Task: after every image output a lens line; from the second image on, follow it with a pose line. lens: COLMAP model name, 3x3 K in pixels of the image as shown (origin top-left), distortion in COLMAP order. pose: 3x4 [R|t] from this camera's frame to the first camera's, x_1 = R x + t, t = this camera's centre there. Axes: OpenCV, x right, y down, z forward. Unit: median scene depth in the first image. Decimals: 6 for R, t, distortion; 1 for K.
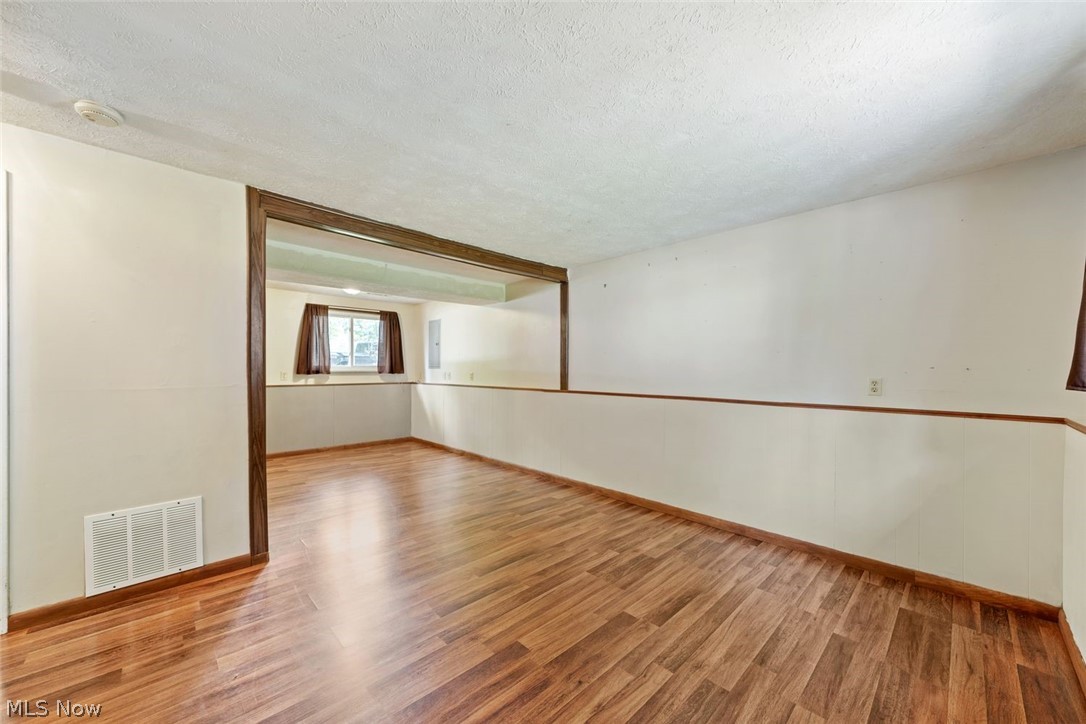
lens RADIAL K [[424.0, 0, 532.8], [0, 424.0, 371.8], [0, 0, 1]] dist [-0.000267, -0.000245]
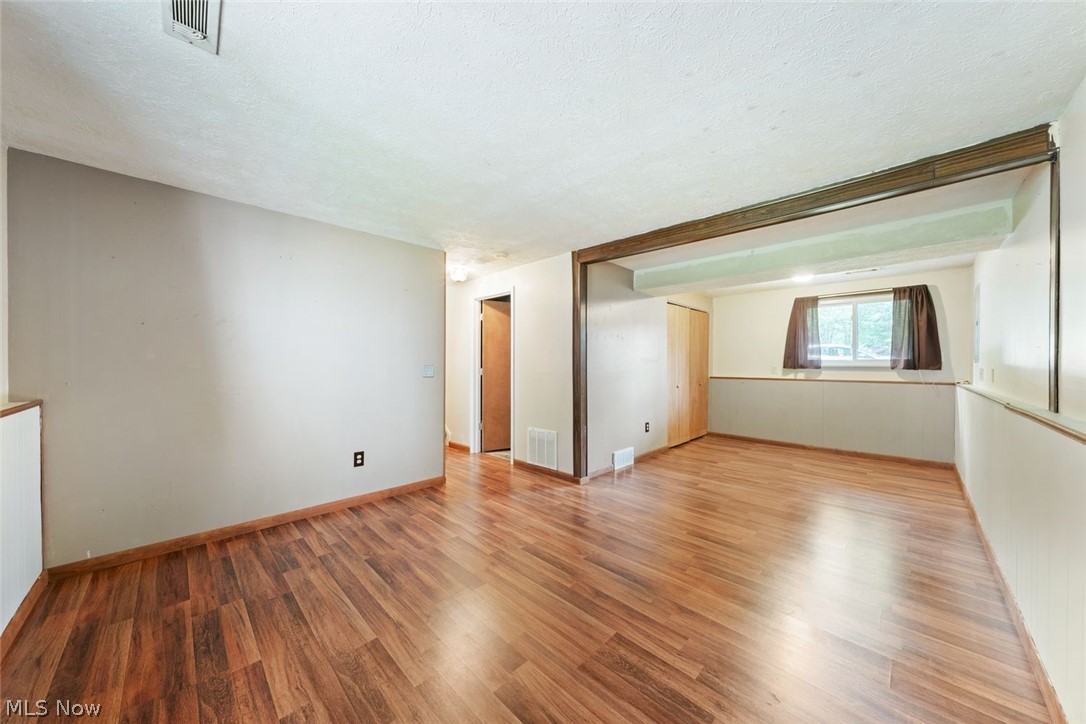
lens RADIAL K [[373.7, 0, 536.6], [0, 373.7, 363.9], [0, 0, 1]] dist [-0.002243, 0.000389]
pose [[0.006411, 0.000241, -0.999979, 0.605563], [-0.010666, 0.999943, 0.000172, 0.001346], [0.999923, 0.010665, 0.006414, 0.660793]]
